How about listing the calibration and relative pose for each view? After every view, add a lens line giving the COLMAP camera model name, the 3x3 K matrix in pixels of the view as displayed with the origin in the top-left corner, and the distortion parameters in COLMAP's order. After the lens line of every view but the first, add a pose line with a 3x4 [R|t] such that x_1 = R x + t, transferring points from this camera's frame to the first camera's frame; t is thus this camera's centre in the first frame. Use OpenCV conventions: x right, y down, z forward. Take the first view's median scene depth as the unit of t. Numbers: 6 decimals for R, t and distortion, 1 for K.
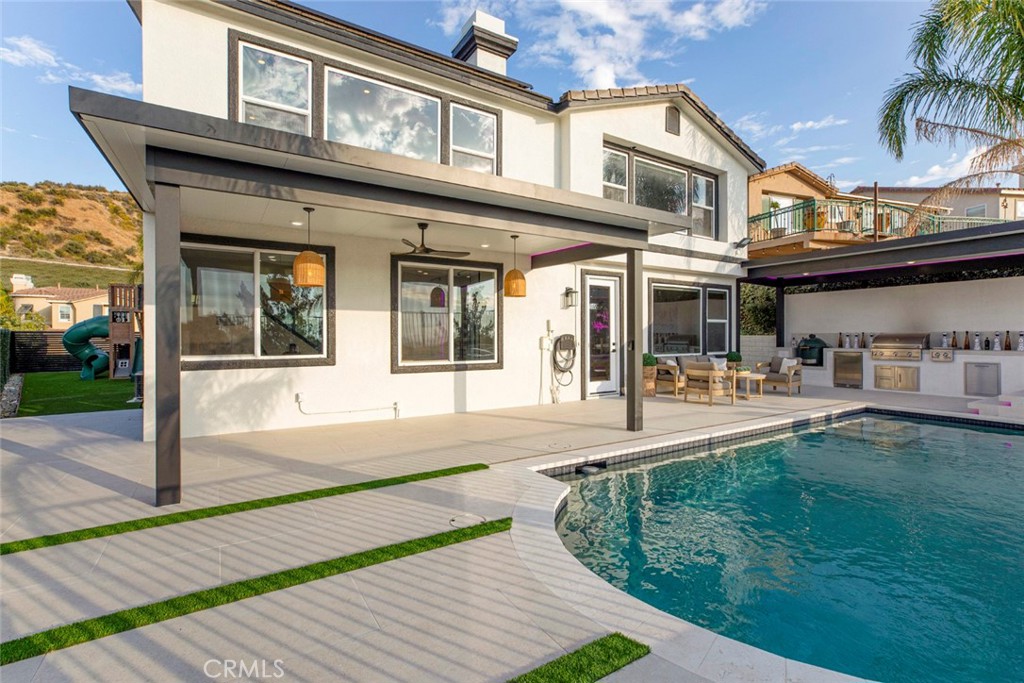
lens RADIAL K [[462.5, 0, 512.0], [0, 462.5, 341.5], [0, 0, 1]] dist [0.001102, 0.000200]
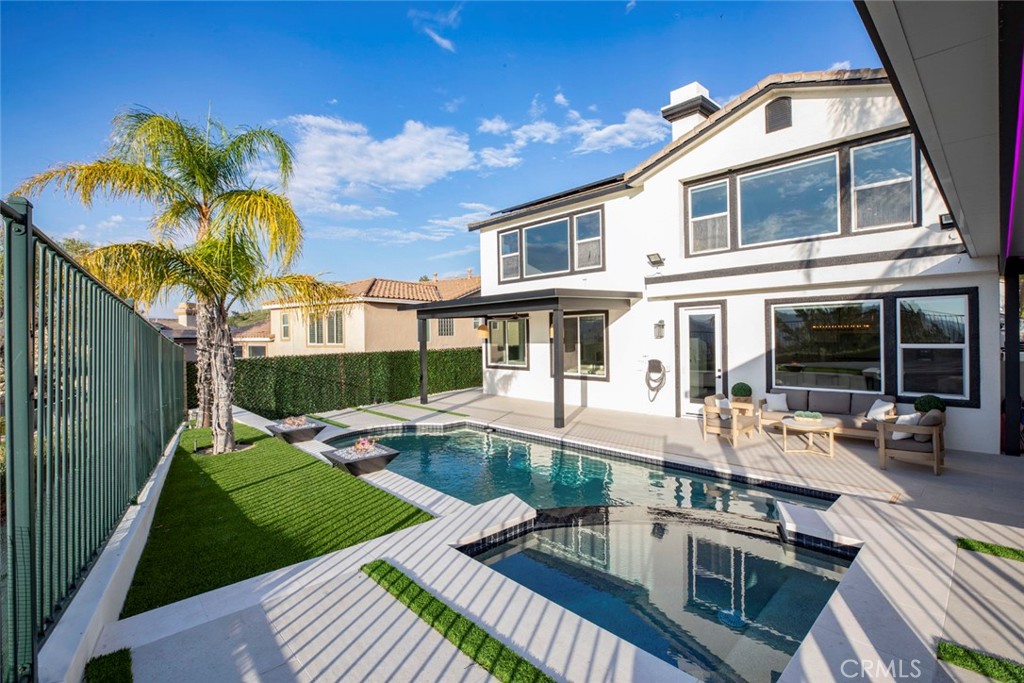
lens RADIAL K [[462.5, 0, 512.0], [0, 462.5, 341.5], [0, 0, 1]] dist [0.001102, 0.000200]
pose [[0.200986, 0.009469, -0.979548, 1.134532], [-0.002548, 0.999955, 0.009144, -0.066469], [0.979591, 0.000658, 0.201001, 0.358911]]
